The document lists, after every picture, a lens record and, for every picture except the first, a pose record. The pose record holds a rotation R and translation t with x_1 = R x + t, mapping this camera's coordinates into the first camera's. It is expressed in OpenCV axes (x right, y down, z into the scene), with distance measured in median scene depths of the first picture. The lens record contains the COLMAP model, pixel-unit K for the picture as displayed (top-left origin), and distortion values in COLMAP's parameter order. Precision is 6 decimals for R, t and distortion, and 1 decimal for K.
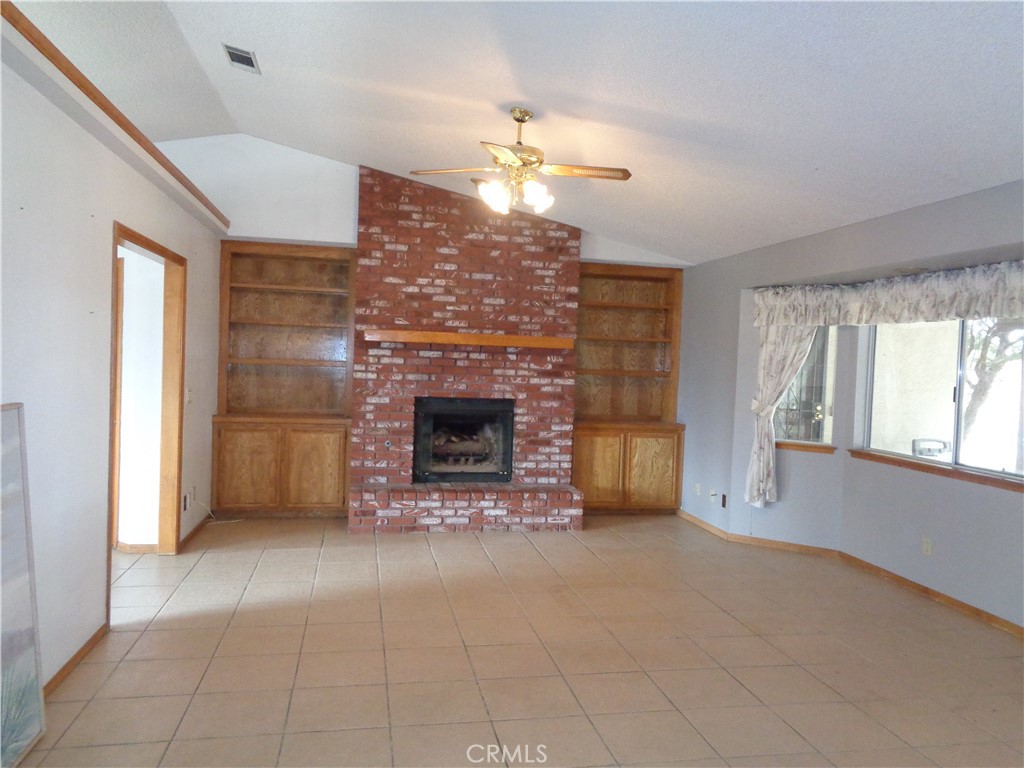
lens RADIAL K [[772.4, 0, 512.0], [0, 772.4, 384.0], [0, 0, 1]] dist [-0.000199, 0.003188]
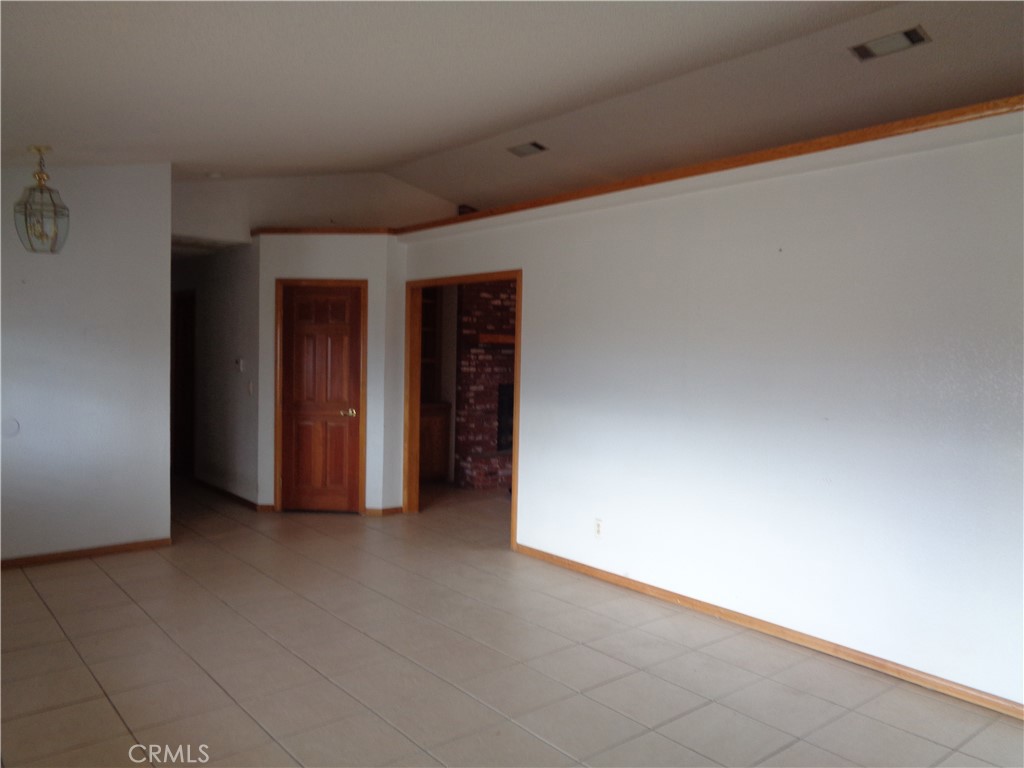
lens RADIAL K [[772.4, 0, 512.0], [0, 772.4, 384.0], [0, 0, 1]] dist [-0.000199, 0.003188]
pose [[0.880708, -0.036671, 0.472238, -0.730229], [0.028814, 0.999300, 0.023861, -0.015015], [-0.472782, -0.007408, 0.881148, -0.165660]]
